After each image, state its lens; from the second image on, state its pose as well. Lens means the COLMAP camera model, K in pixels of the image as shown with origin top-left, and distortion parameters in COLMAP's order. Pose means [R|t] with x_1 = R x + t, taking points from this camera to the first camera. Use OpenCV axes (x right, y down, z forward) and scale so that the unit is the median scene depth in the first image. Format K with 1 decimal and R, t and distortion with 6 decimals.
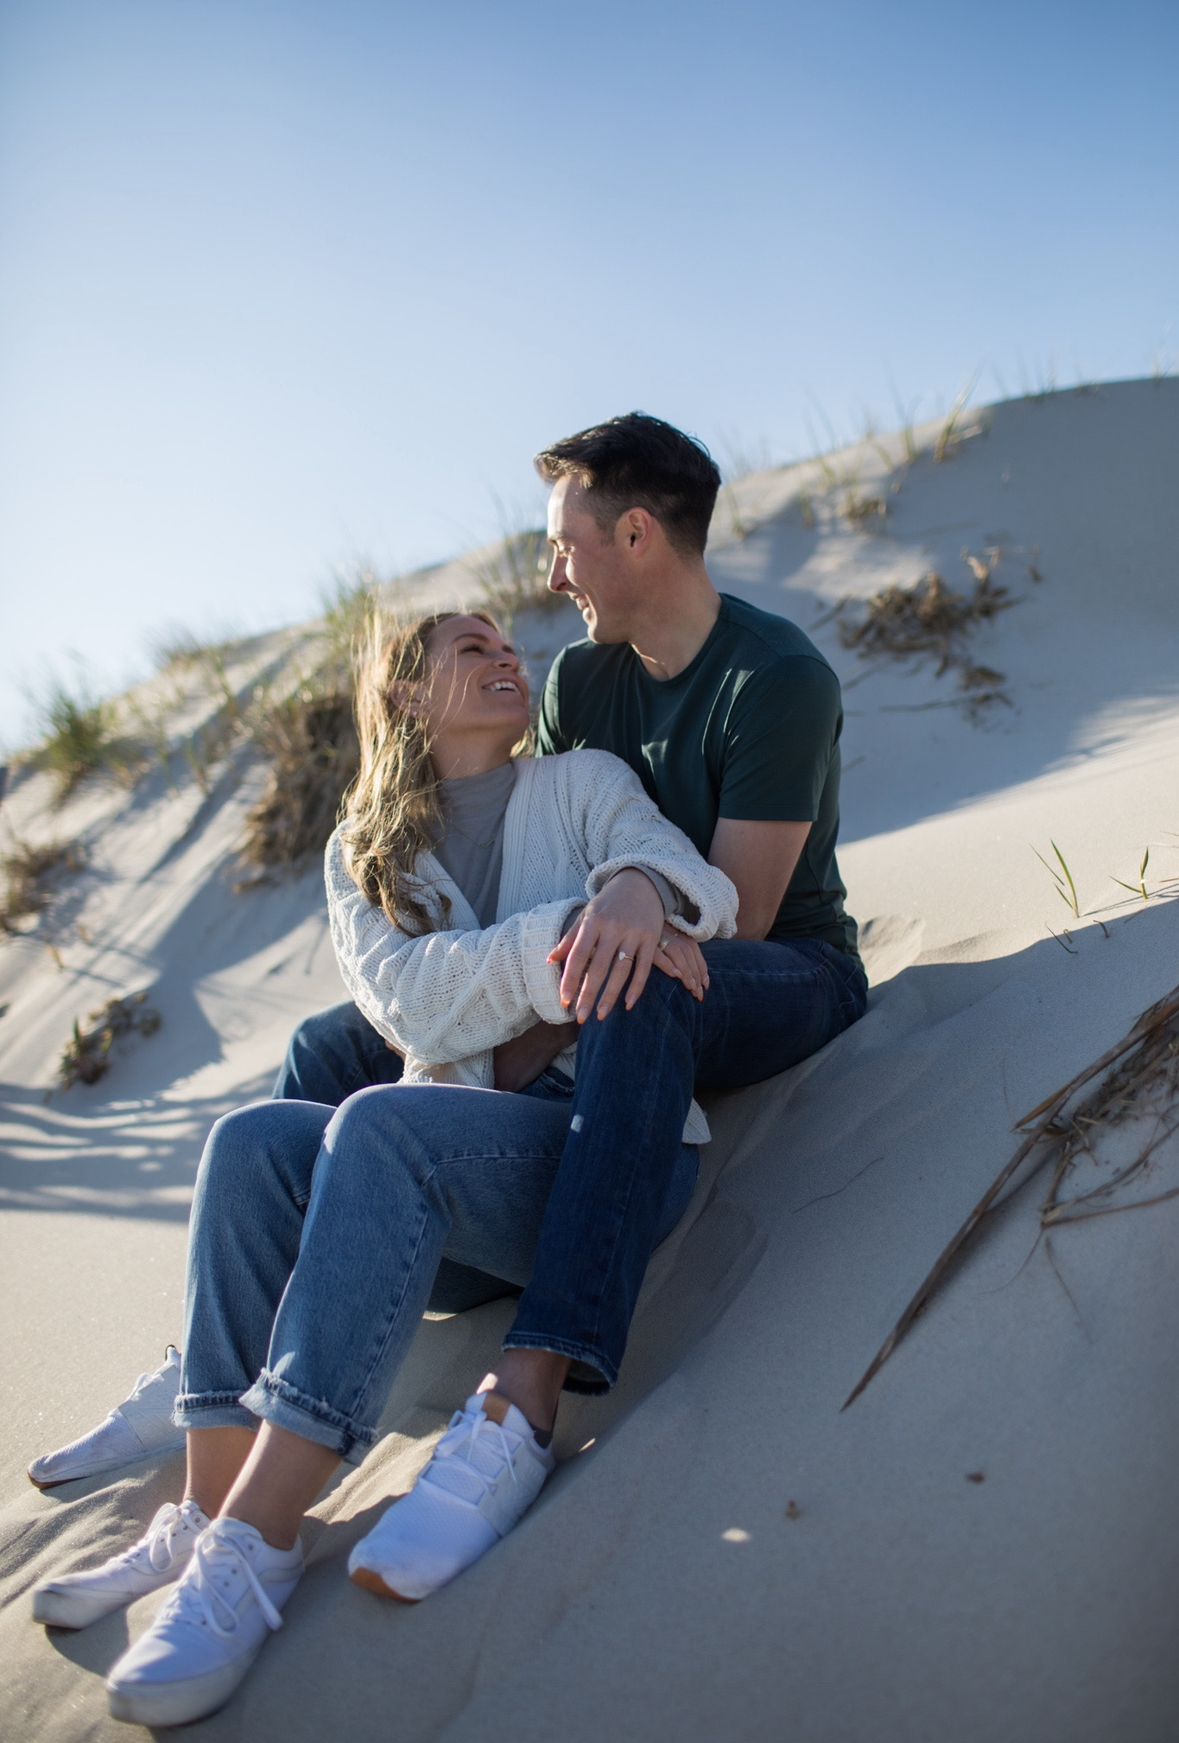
lens RADIAL K [[1715.1, 0, 589.5], [0, 1715.1, 871.5], [0, 0, 1]] dist [-0.121045, 0.165117]
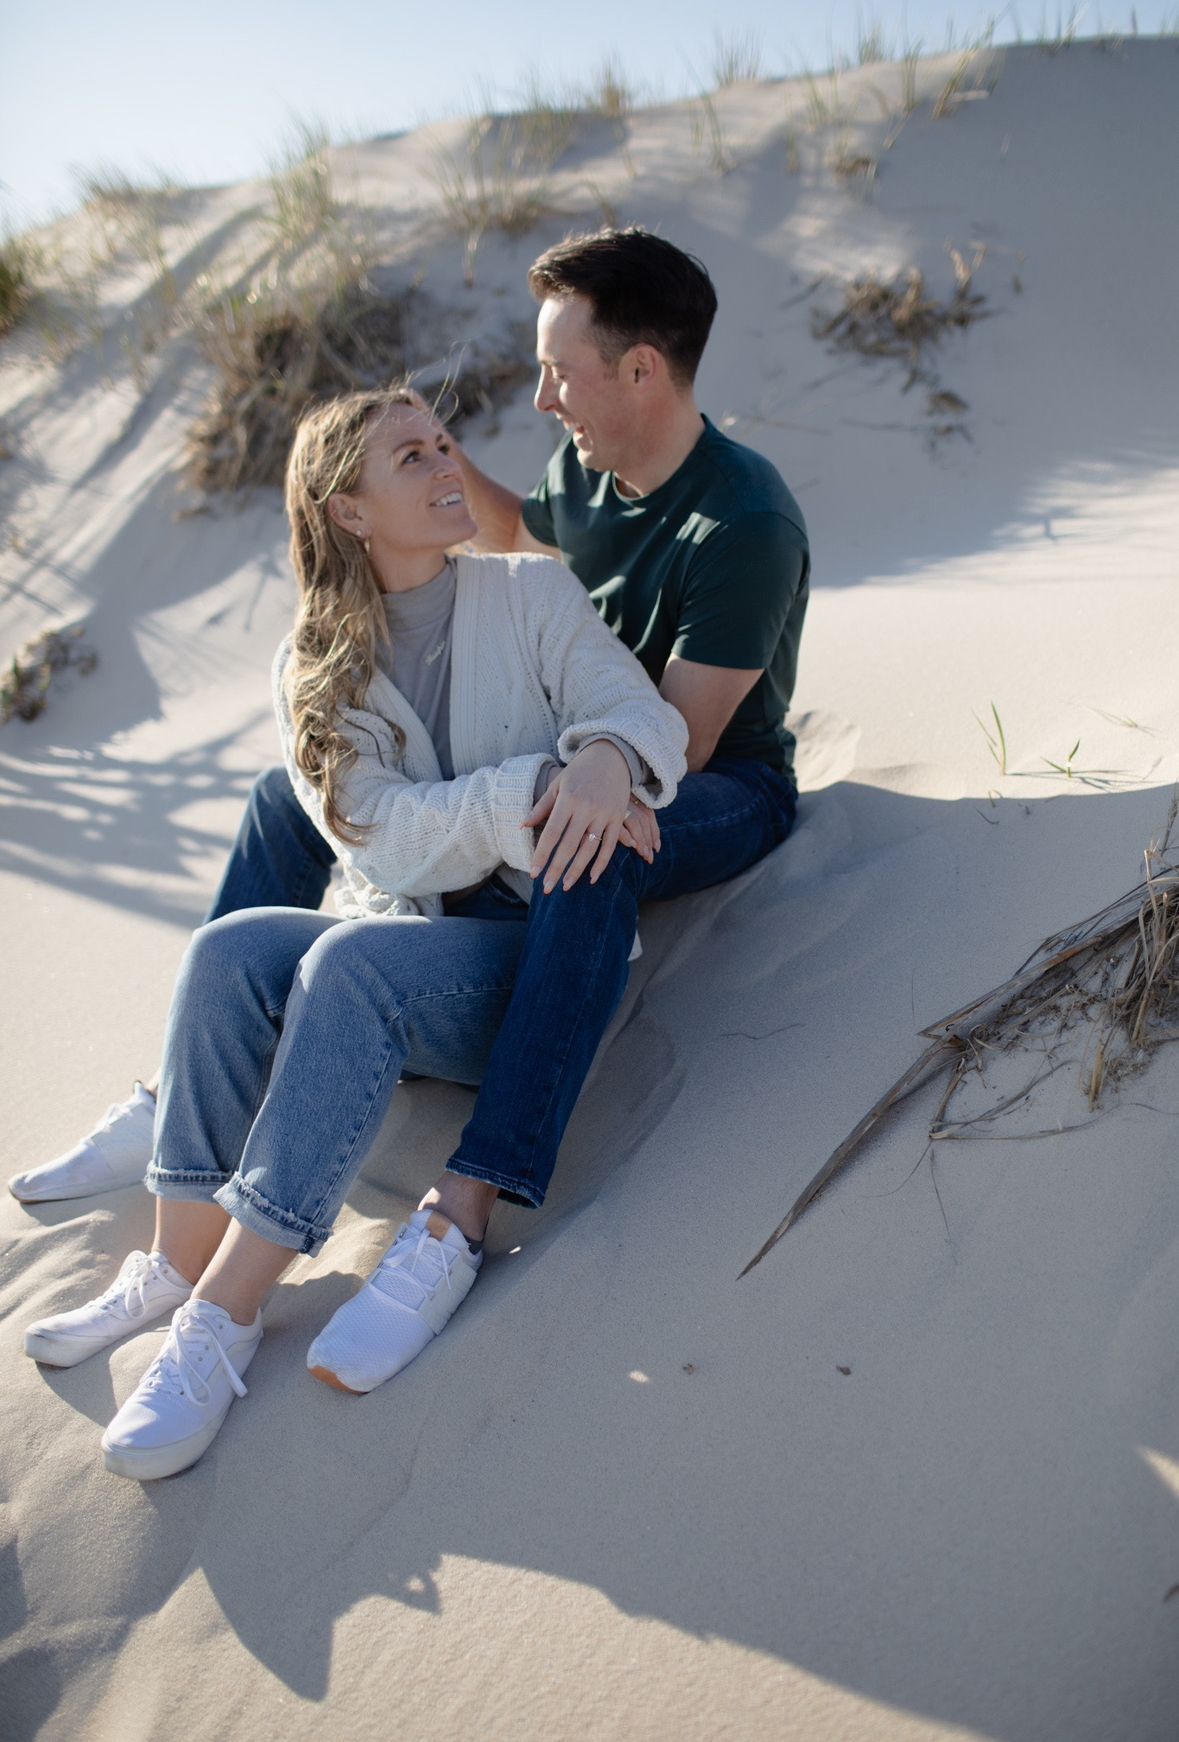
lens RADIAL K [[1717.2, 0, 589.5], [0, 1717.2, 871.0], [0, 0, 1]] dist [-0.066669, 0.000710]
pose [[0.992786, 0.092398, 0.076410, -0.028895], [-0.110110, 0.954820, 0.276035, -0.108969], [-0.047452, -0.282457, 0.958106, -0.022533]]
